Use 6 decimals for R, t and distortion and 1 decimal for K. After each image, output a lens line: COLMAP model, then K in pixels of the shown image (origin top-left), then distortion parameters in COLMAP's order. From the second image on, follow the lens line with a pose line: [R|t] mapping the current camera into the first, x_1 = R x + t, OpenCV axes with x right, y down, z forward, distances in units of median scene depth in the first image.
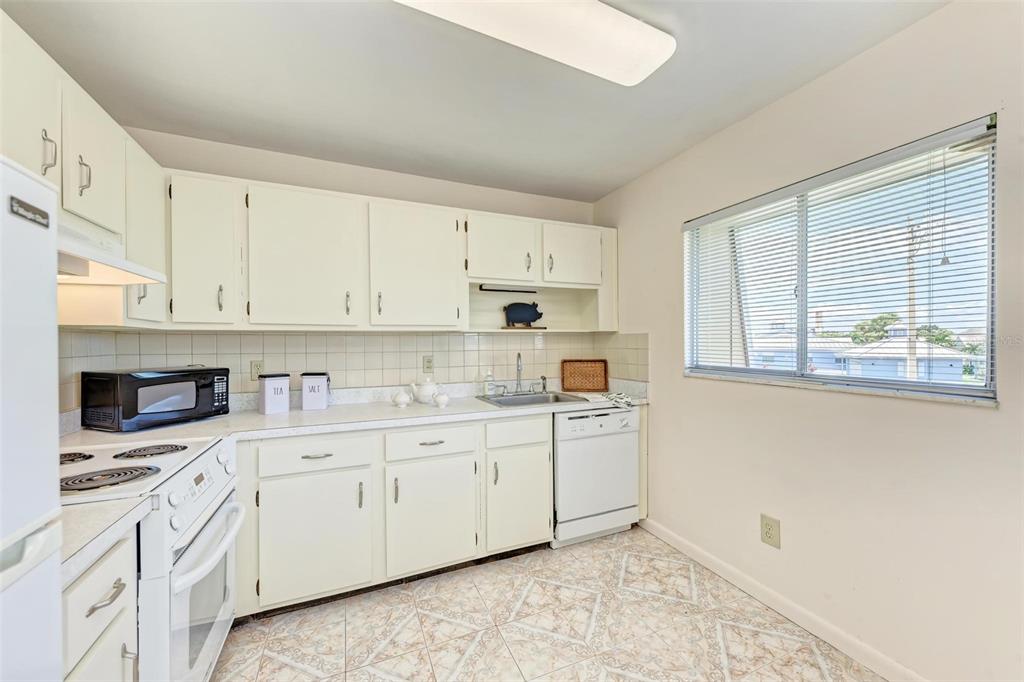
lens RADIAL K [[390.6, 0, 514.1], [0, 390.6, 340.7], [0, 0, 1]] dist [0.009317, -0.005669]
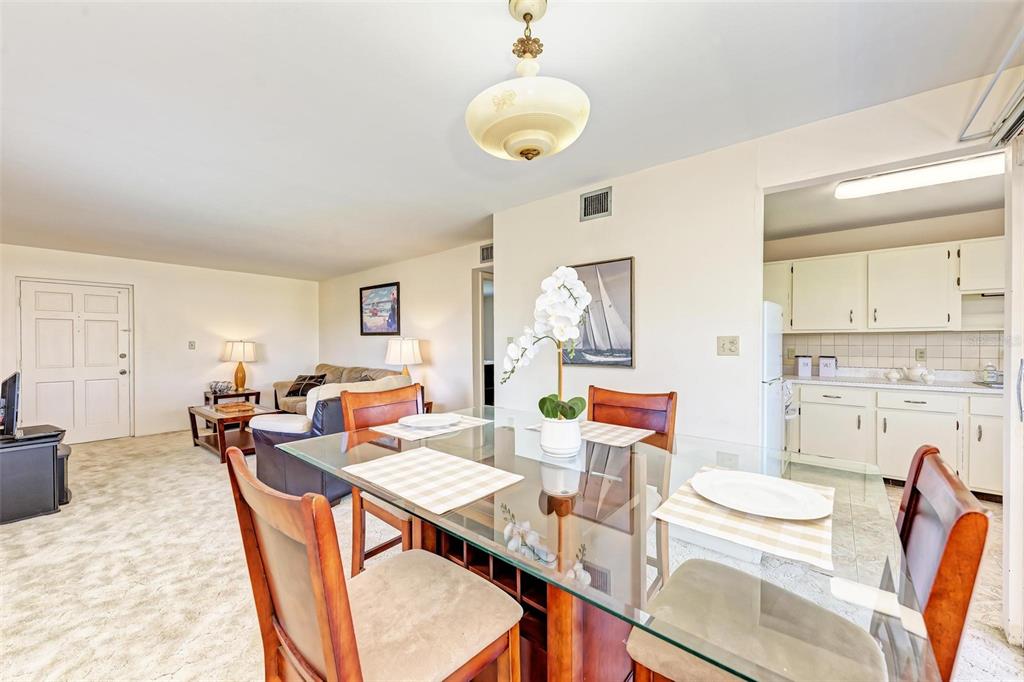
lens RADIAL K [[390.6, 0, 504.3], [0, 390.6, 347.9], [0, 0, 1]] dist [0.009317, -0.005669]
pose [[0.445413, 0.018049, -0.895143, 0.440971], [0.005250, 0.999727, 0.022771, -0.004683], [0.895310, -0.014842, 0.445197, -1.134357]]
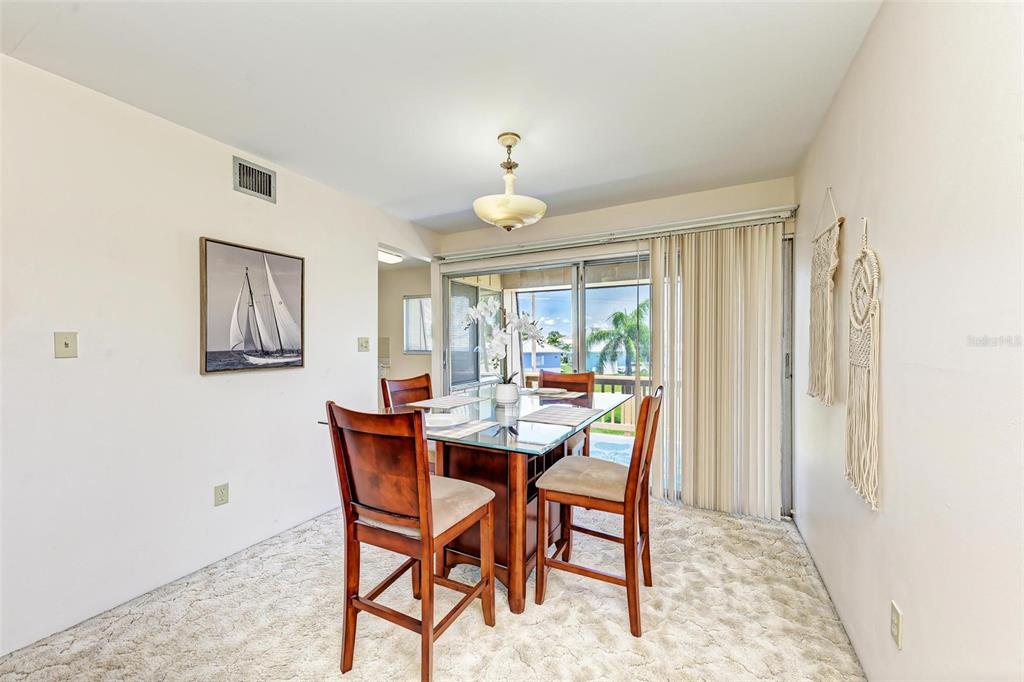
lens RADIAL K [[390.6, 0, 502.1], [0, 390.6, 343.5], [0, 0, 1]] dist [0.009317, -0.005669]
pose [[0.779311, 0.002080, 0.626634, -0.753995], [-0.006634, 0.999966, 0.004931, 0.002274], [-0.626603, -0.008000, 0.779298, -1.589544]]
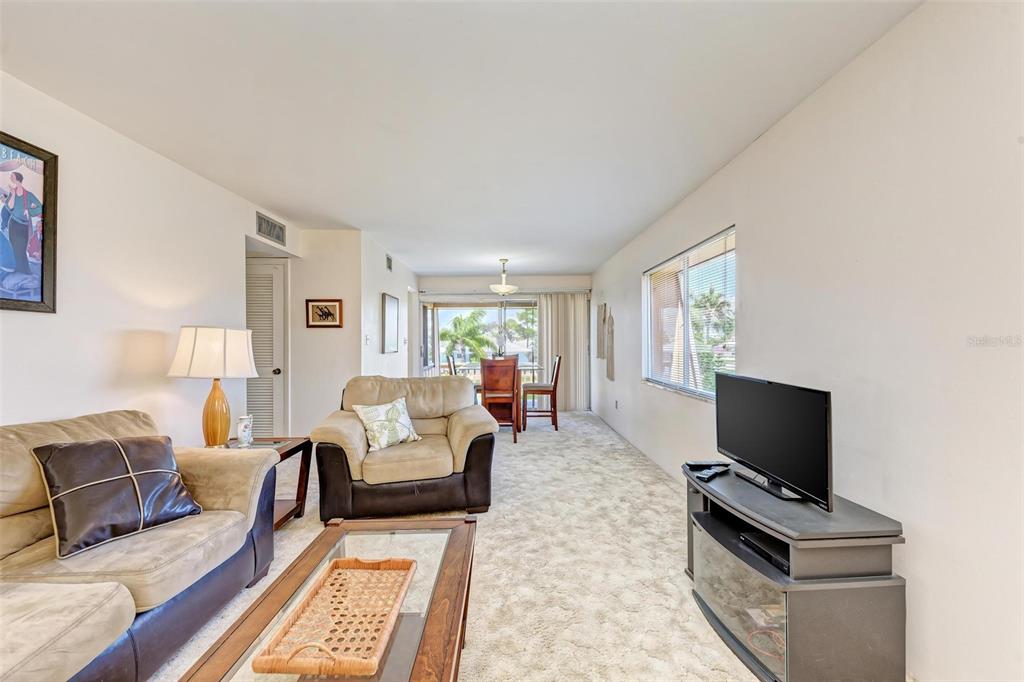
lens RADIAL K [[412.3, 0, 515.5], [0, 412.3, 339.5], [0, 0, 1]] dist [0.004292, -0.001839]
pose [[0.375045, 0.012747, 0.926919, -2.567557], [-0.004086, 0.999918, -0.012098, 0.033754], [-0.926998, 0.000750, 0.375066, -1.889068]]
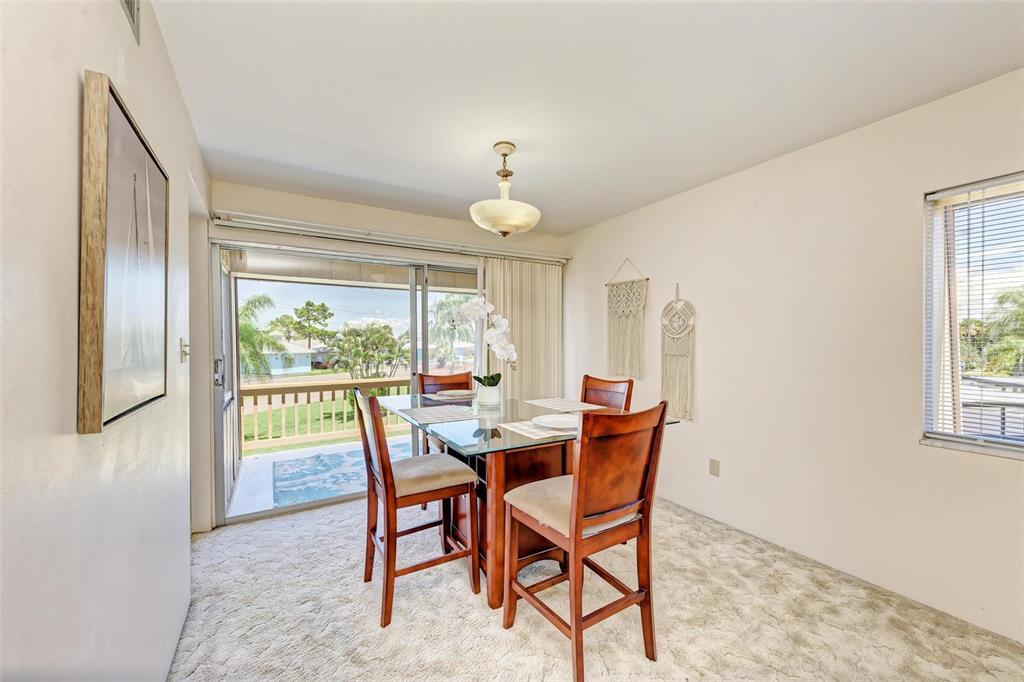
lens RADIAL K [[390.6, 0, 515.5], [0, 390.6, 347.3], [0, 0, 1]] dist [0.009317, -0.005669]
pose [[-0.154975, -0.007242, 0.987892, -1.136395], [0.001379, 0.999971, 0.007547, 0.002774], [-0.987917, 0.002532, -0.154960, -0.680025]]
